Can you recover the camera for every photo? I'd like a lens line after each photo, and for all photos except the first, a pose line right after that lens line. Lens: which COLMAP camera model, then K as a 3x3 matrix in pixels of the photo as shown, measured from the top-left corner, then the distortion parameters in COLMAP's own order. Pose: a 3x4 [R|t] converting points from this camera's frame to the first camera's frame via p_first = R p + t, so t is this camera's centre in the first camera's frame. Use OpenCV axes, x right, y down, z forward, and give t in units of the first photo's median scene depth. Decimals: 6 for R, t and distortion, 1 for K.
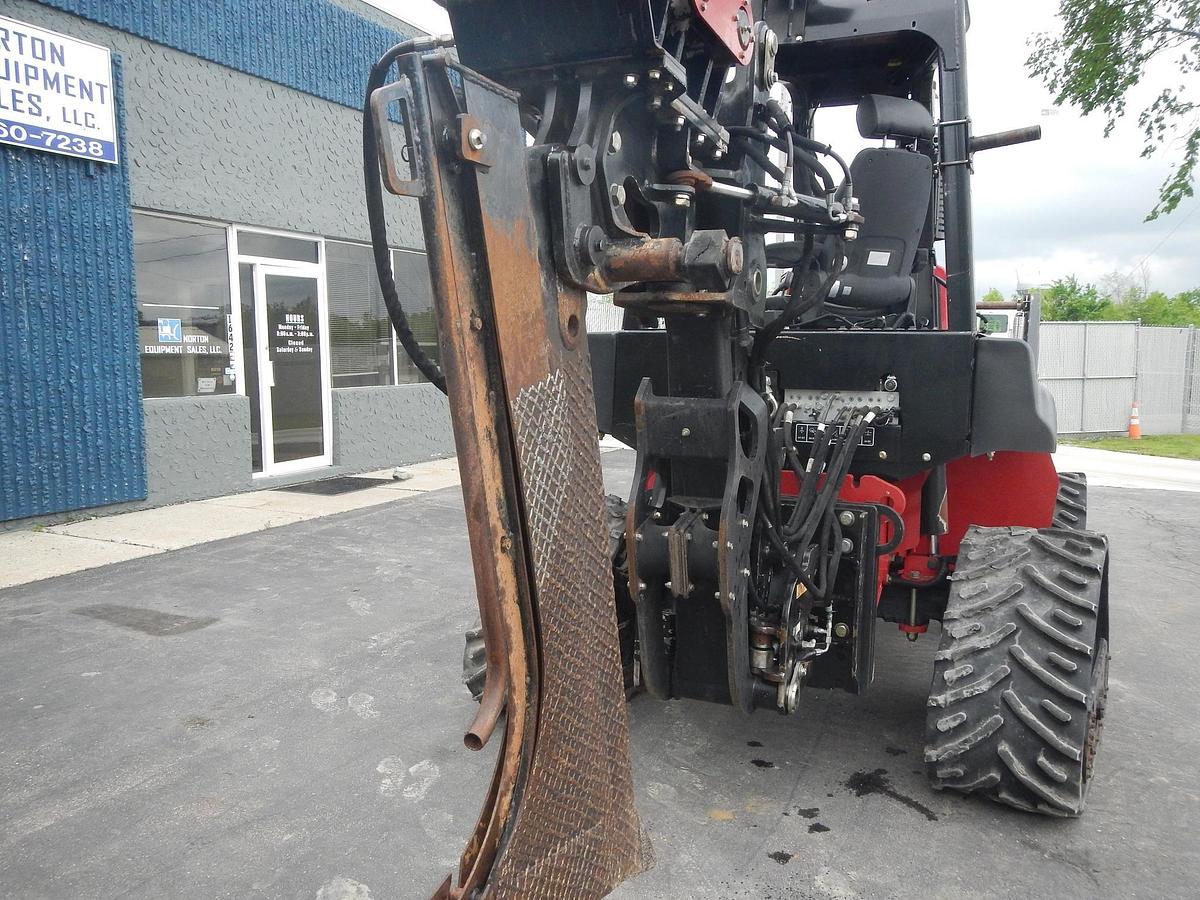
lens RADIAL K [[996.3, 0, 598.8], [0, 996.3, 452.3], [0, 0, 1]] dist [0.000903, 0.007440]
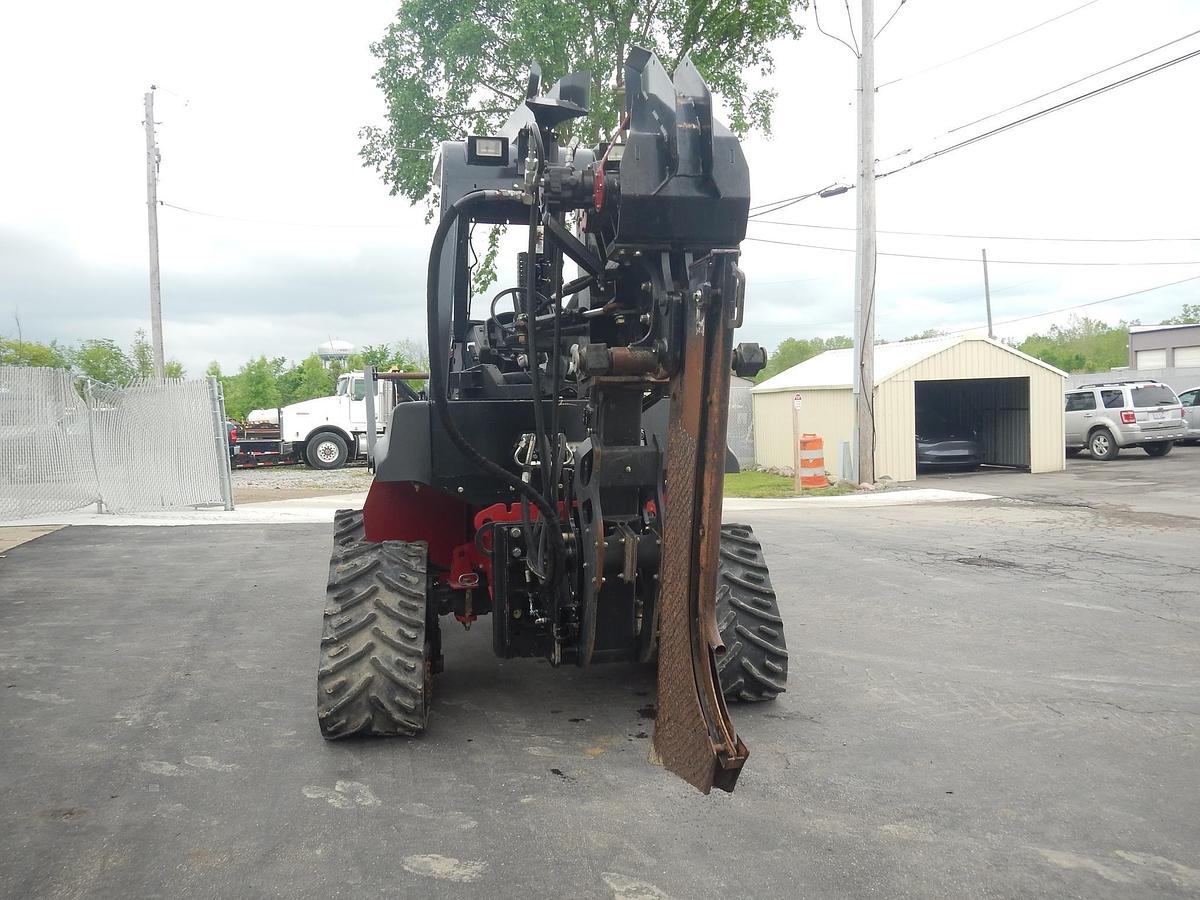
lens RADIAL K [[996.3, 0, 607.1], [0, 996.3, 450.0], [0, 0, 1]] dist [0.000903, 0.007440]
pose [[0.776494, -0.043463, 0.628624, -0.688465], [0.082712, 0.996017, -0.033303, -0.001838], [-0.624673, 0.077855, 0.776996, -0.105565]]
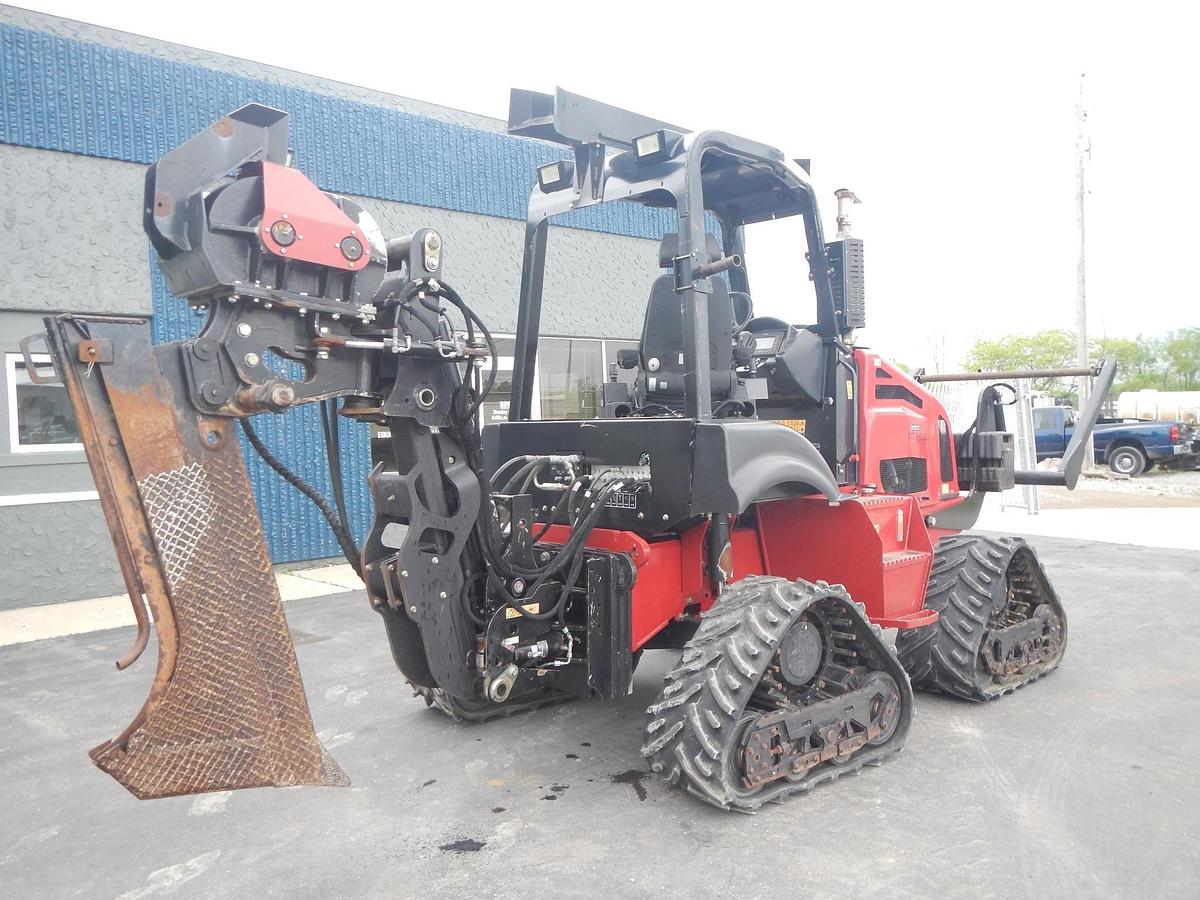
lens RADIAL K [[996.3, 0, 600.8], [0, 996.3, 450.9], [0, 0, 1]] dist [0.000903, 0.007440]
pose [[0.931060, -0.019258, -0.364358, 0.731951], [-0.005852, 0.997690, -0.067686, 0.006718], [0.364819, 0.065152, 0.928796, -0.220851]]
